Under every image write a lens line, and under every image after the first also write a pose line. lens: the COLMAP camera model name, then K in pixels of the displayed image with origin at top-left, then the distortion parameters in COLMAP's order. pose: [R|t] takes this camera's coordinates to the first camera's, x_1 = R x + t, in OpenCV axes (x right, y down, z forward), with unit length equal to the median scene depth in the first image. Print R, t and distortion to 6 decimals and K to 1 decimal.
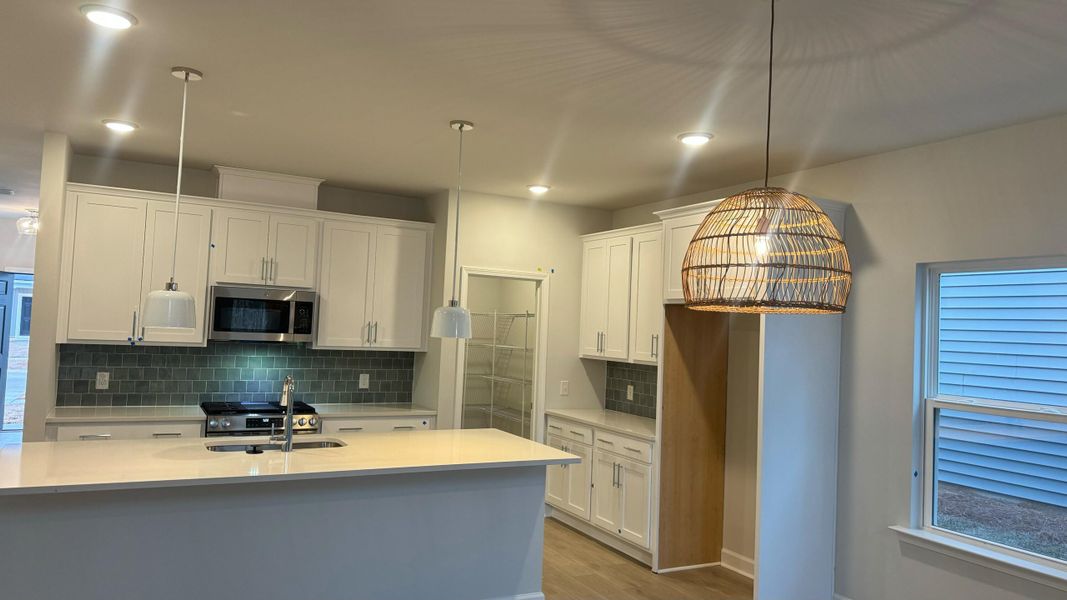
lens RADIAL K [[736.6, 0, 534.0], [0, 736.6, 285.9], [0, 0, 1]] dist [0.038997, -0.003322]
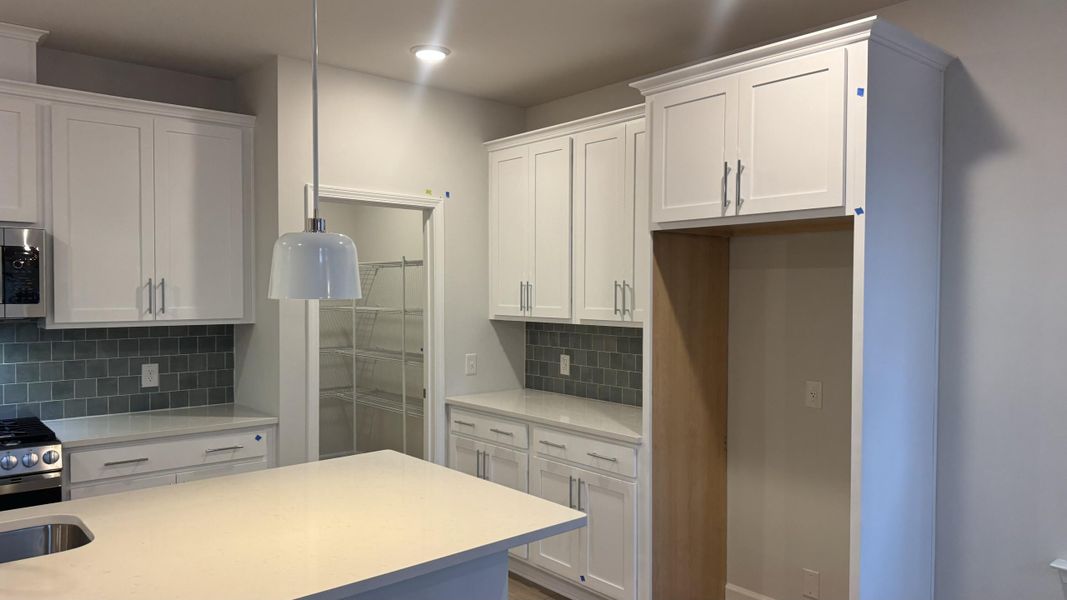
lens RADIAL K [[741.8, 0, 535.8], [0, 741.8, 305.2], [0, 0, 1]] dist [0.106925, -0.132754]
pose [[0.974341, -0.046888, 0.220140, -0.056811], [0.027597, 0.995568, 0.089903, 0.024351], [-0.223380, -0.081521, 0.971317, 0.346490]]
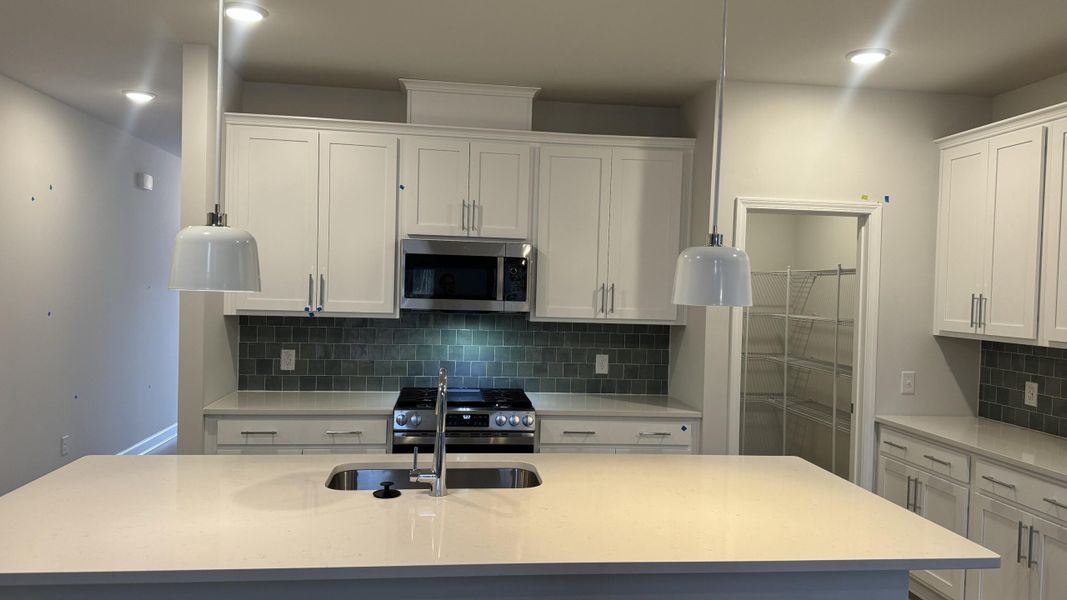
lens RADIAL K [[741.8, 0, 535.8], [0, 741.8, 305.2], [0, 0, 1]] dist [0.106925, -0.132754]
pose [[0.932640, -0.007267, -0.360736, -0.025343], [0.032342, 0.997456, 0.063522, 0.022194], [0.359356, -0.070910, 0.930502, 0.313107]]
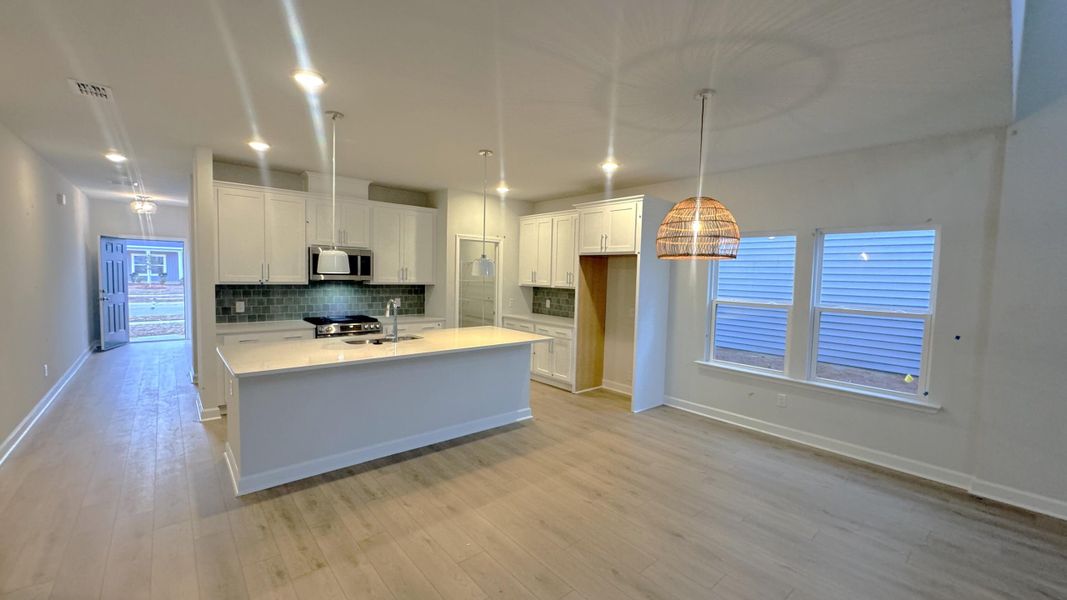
lens RADIAL K [[424.5, 0, 532.6], [0, 424.5, 298.4], [0, 0, 1]] dist [-0.004057, -0.000098]
pose [[0.974399, -0.032553, 0.222458, -0.156600], [0.004440, 0.992056, 0.125720, -0.002546], [-0.224784, -0.121514, 0.966802, -0.017857]]
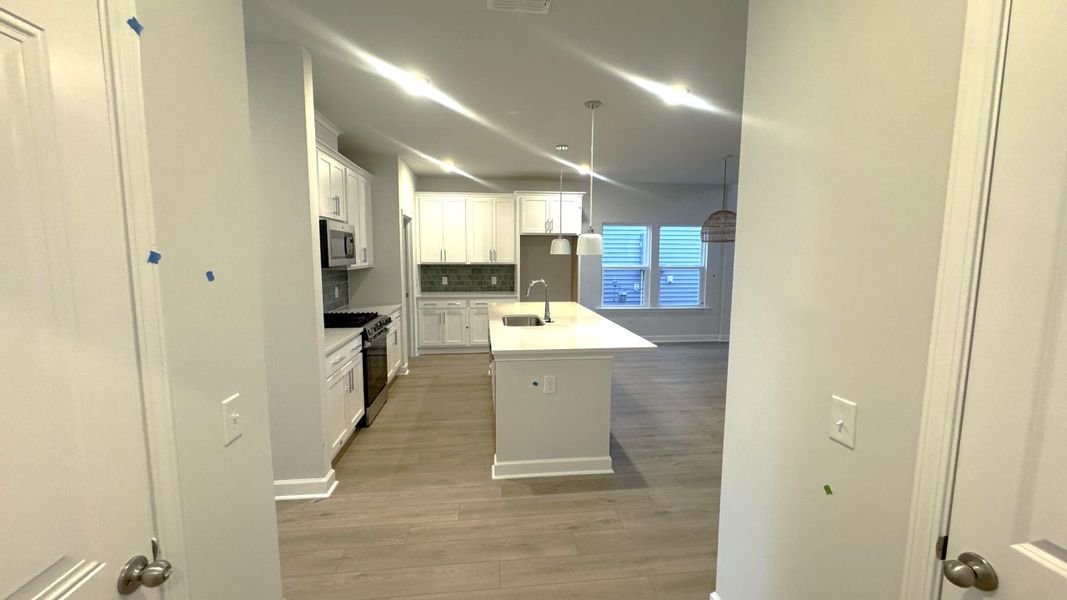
lens RADIAL K [[424.5, 0, 532.6], [0, 424.5, 298.4], [0, 0, 1]] dist [-0.004057, -0.000098]
pose [[0.370248, -0.144281, 0.917660, -0.866980], [-0.039504, 0.984525, 0.170732, -0.005922], [-0.928093, -0.099465, 0.358819, 0.434624]]
